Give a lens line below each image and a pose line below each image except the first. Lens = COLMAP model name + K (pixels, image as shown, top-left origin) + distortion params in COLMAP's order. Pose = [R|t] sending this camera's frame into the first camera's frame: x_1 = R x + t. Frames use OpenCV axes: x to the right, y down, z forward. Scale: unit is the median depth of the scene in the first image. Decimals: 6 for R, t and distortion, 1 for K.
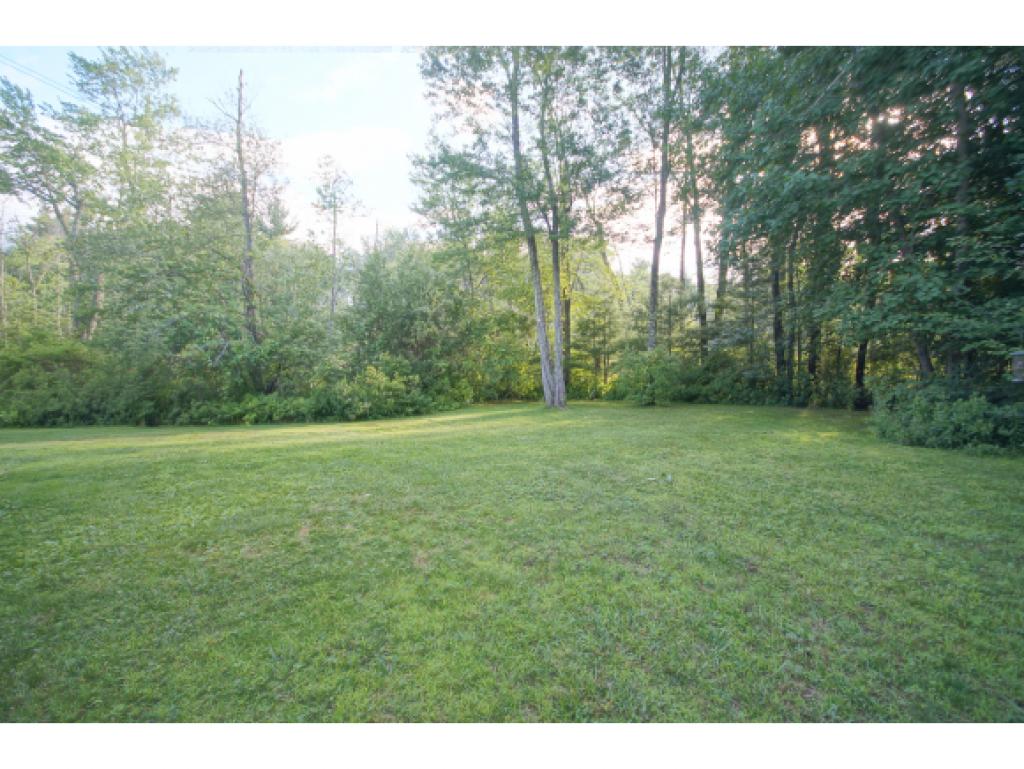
lens RADIAL K [[441.9, 0, 507.1], [0, 441.9, 386.2], [0, 0, 1]] dist [0.027825, -0.022421]
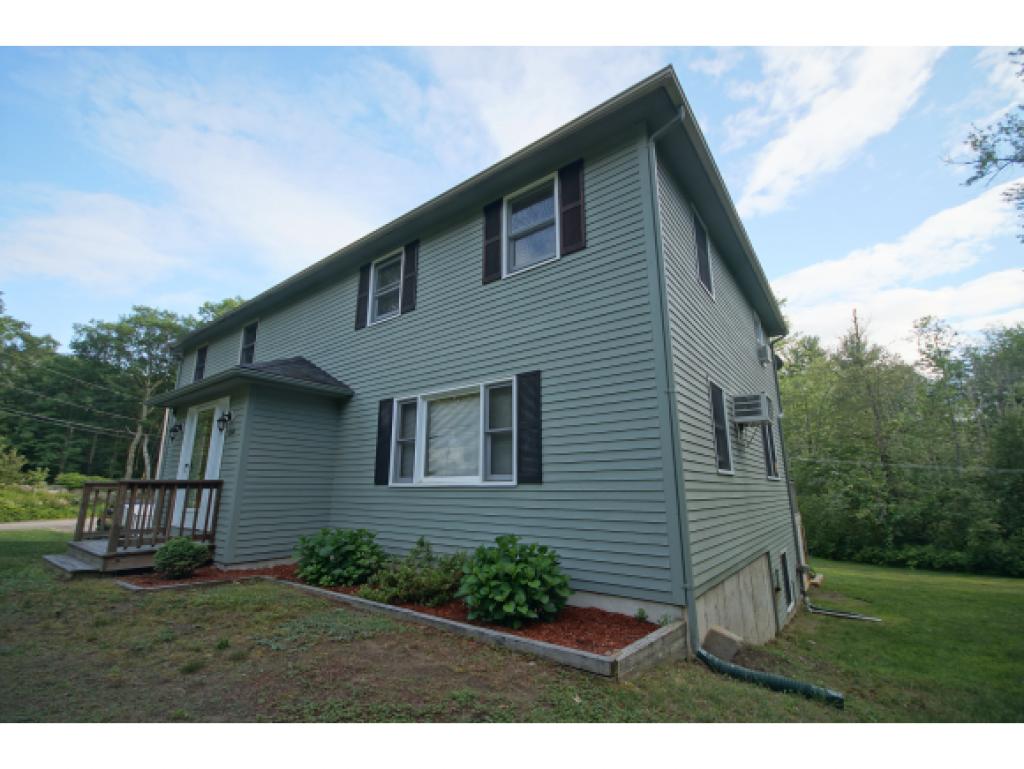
lens RADIAL K [[441.9, 0, 507.1], [0, 441.9, 386.2], [0, 0, 1]] dist [0.027825, -0.022421]
pose [[0.430858, -0.202704, -0.879359, 0.171331], [-0.038339, 0.969454, -0.242257, -0.070648], [0.901605, 0.138093, 0.409926, -0.679980]]
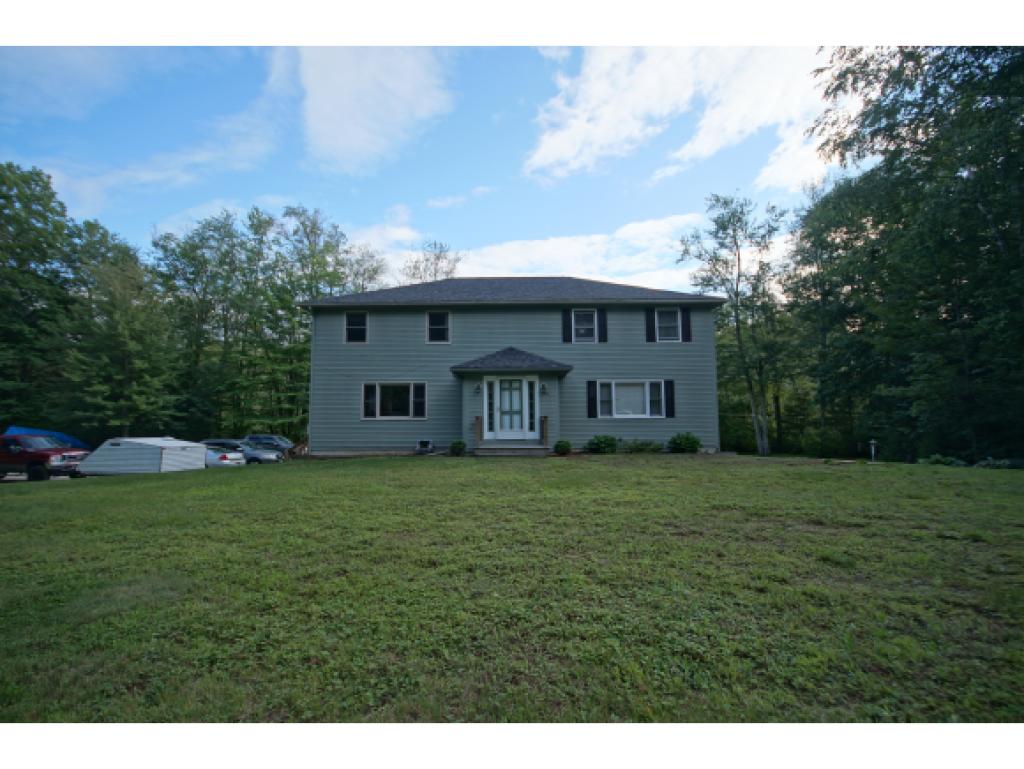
lens RADIAL K [[441.9, 0, 507.1], [0, 441.9, 386.2], [0, 0, 1]] dist [0.027825, -0.022421]
pose [[0.885306, -0.042409, -0.463071, 0.016570], [-0.011343, 0.993567, -0.112678, -0.032898], [0.464871, 0.105007, 0.879129, -1.580641]]
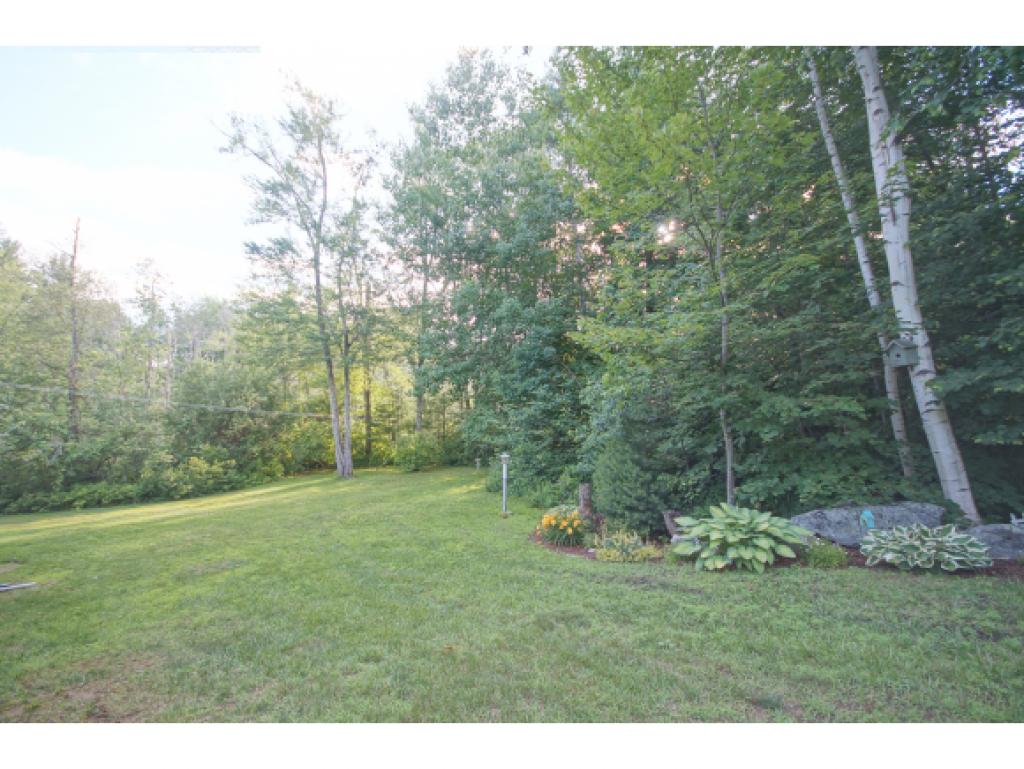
lens RADIAL K [[441.9, 0, 507.1], [0, 441.9, 386.2], [0, 0, 1]] dist [0.027825, -0.022421]
pose [[0.937969, 0.002215, 0.346713, 0.105636], [0.038968, 0.992970, -0.111765, -0.065588], [-0.344523, 0.118343, 0.931289, -0.569784]]
